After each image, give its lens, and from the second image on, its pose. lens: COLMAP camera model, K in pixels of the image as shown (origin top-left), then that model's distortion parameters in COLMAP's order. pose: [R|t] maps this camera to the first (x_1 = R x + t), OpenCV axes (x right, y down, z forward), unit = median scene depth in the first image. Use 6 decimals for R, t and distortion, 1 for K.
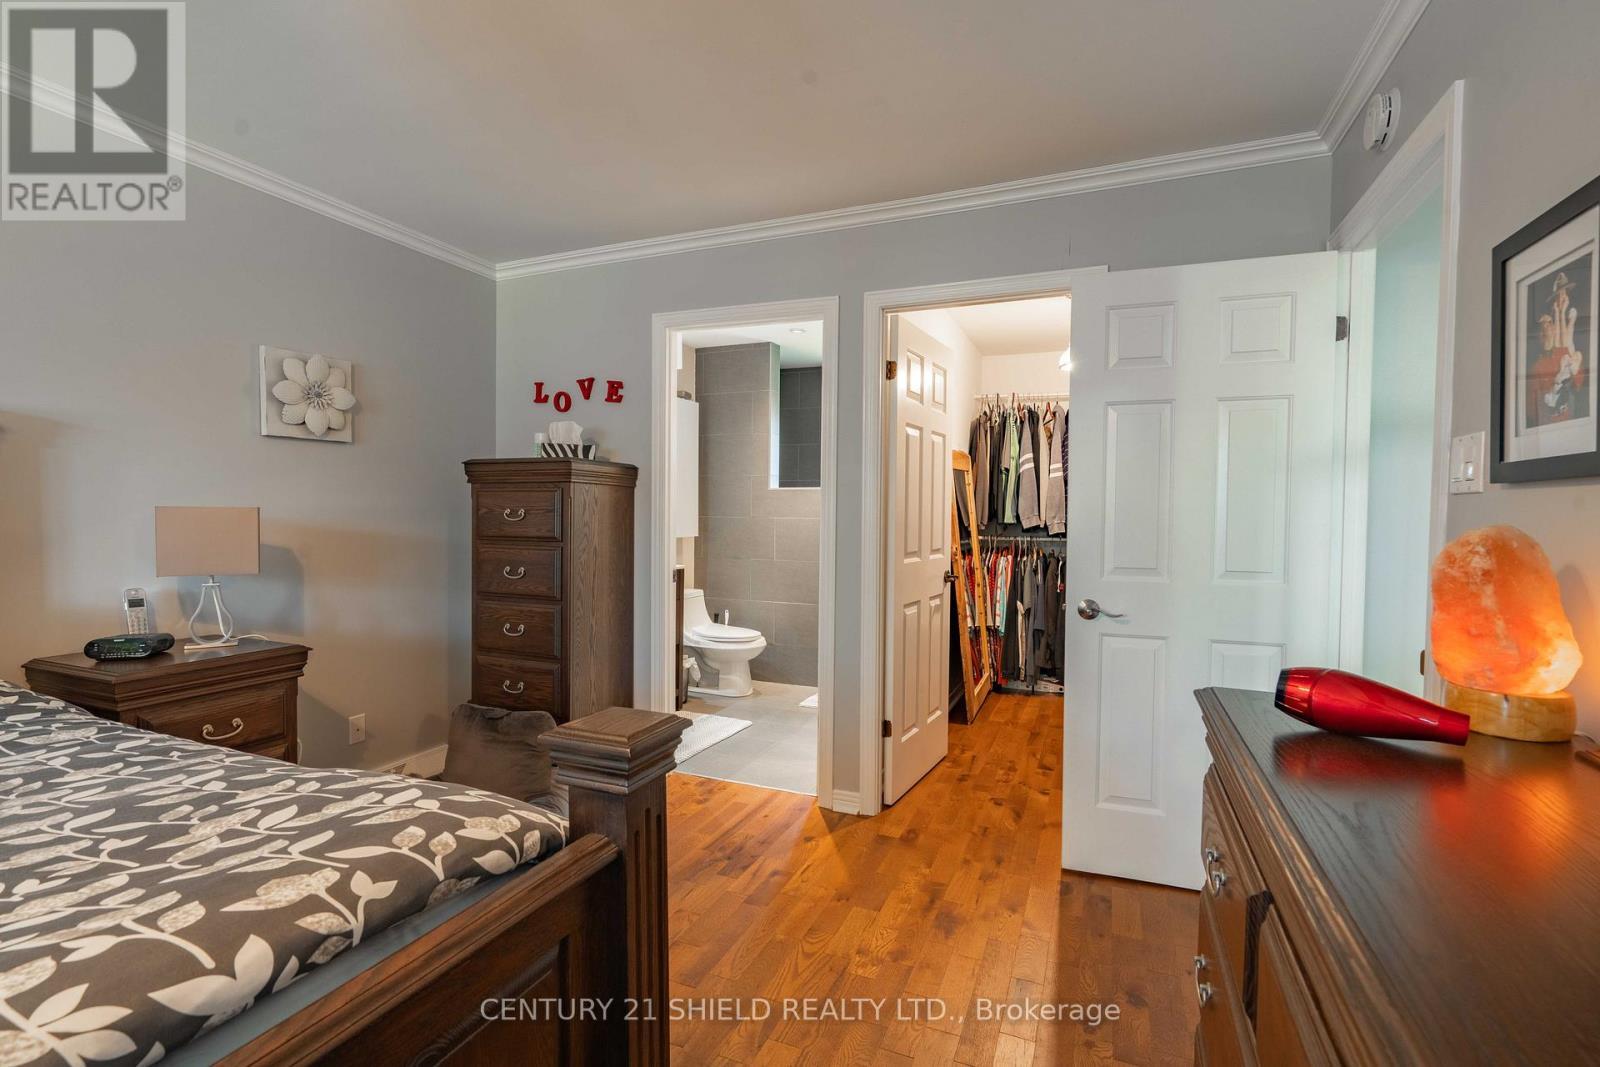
lens RADIAL K [[729.7, 0, 800.0], [0, 729.7, 533.5], [0, 0, 1]] dist [-0.000224, 0.000297]
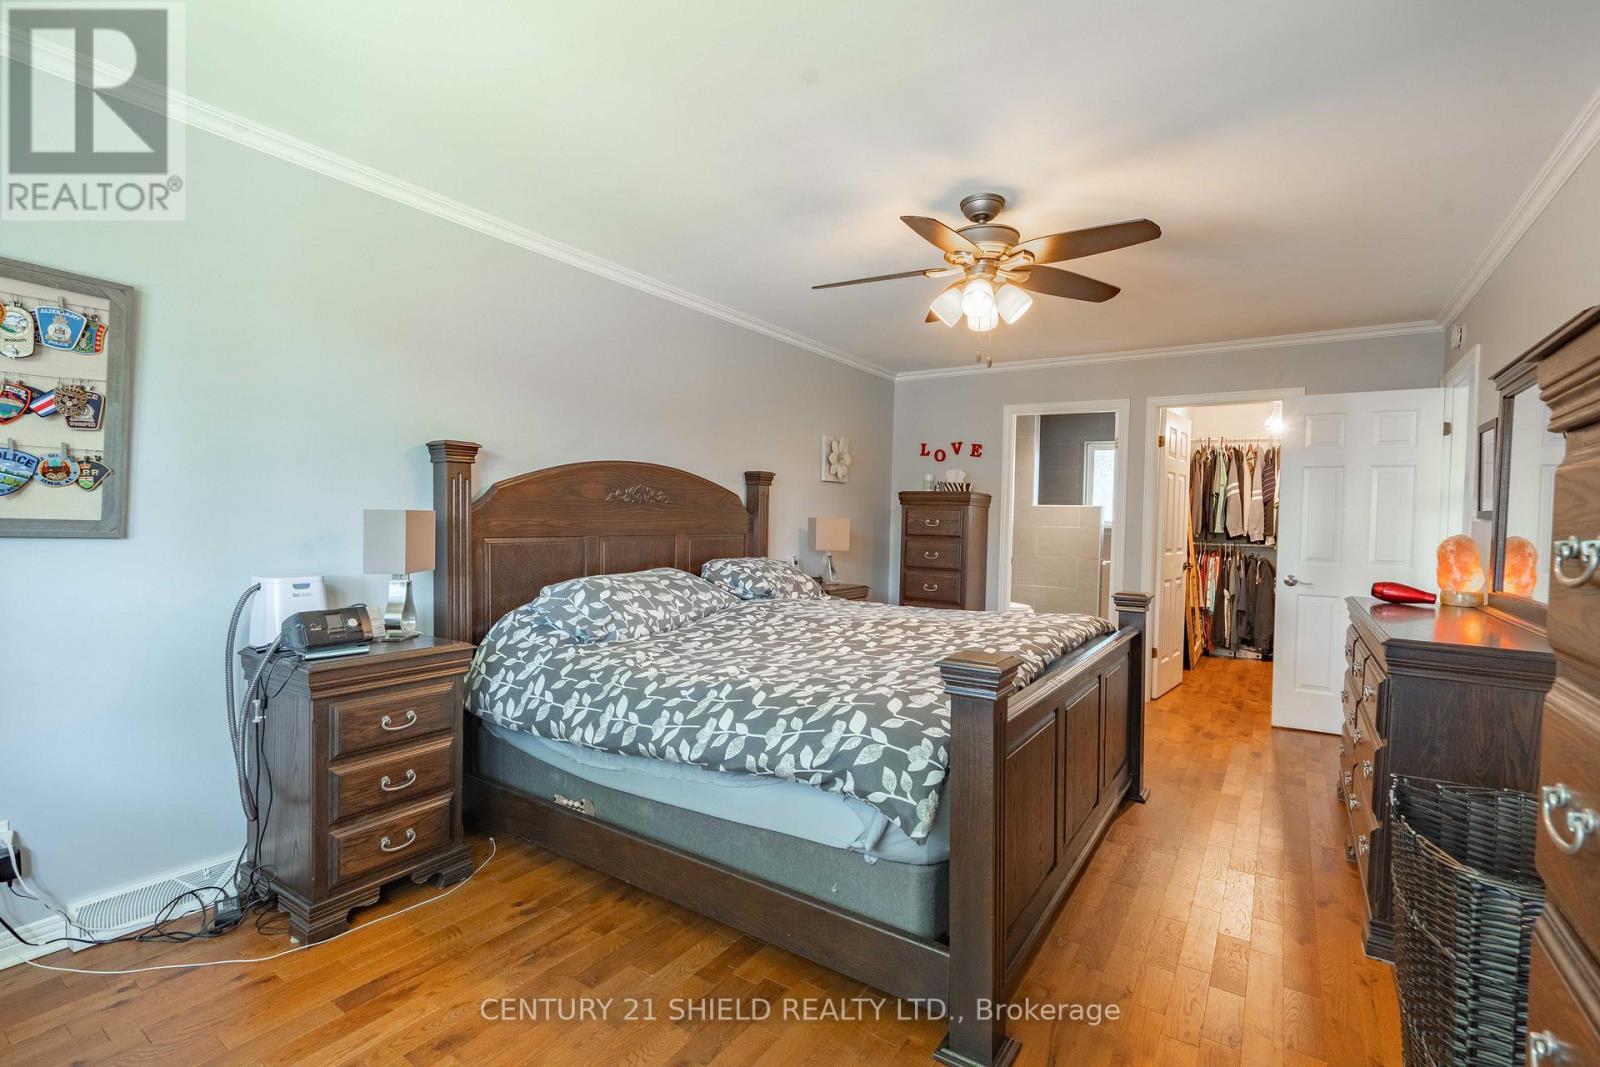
lens RADIAL K [[729.7, 0, 800.0], [0, 729.7, 533.5], [0, 0, 1]] dist [-0.000224, 0.000297]
pose [[0.981778, 0.017359, -0.189236, -0.327300], [-0.018862, 0.999803, -0.006141, 0.015068], [0.189092, 0.009599, 0.981912, -0.719071]]
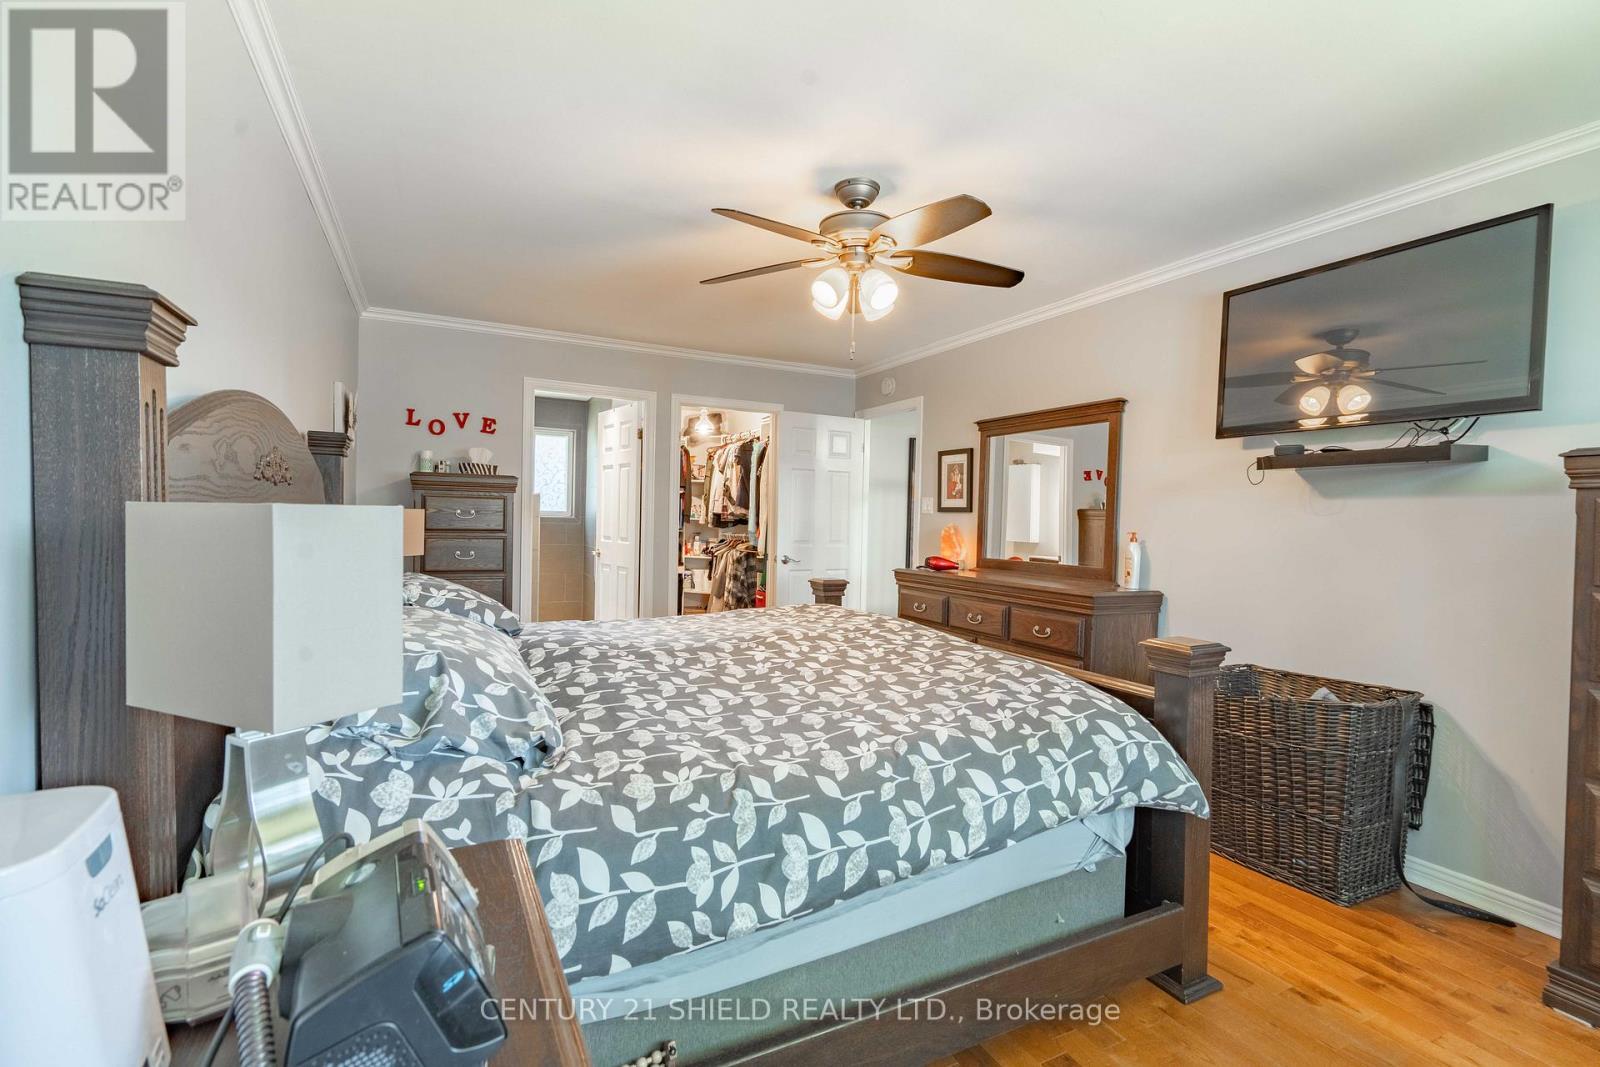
lens RADIAL K [[729.7, 0, 800.0], [0, 729.7, 533.5], [0, 0, 1]] dist [-0.000224, 0.000297]
pose [[0.645074, -0.011715, 0.764030, -0.925660], [0.006840, 0.999931, 0.009557, 0.002063], [-0.764089, -0.000939, 0.645110, -0.349499]]
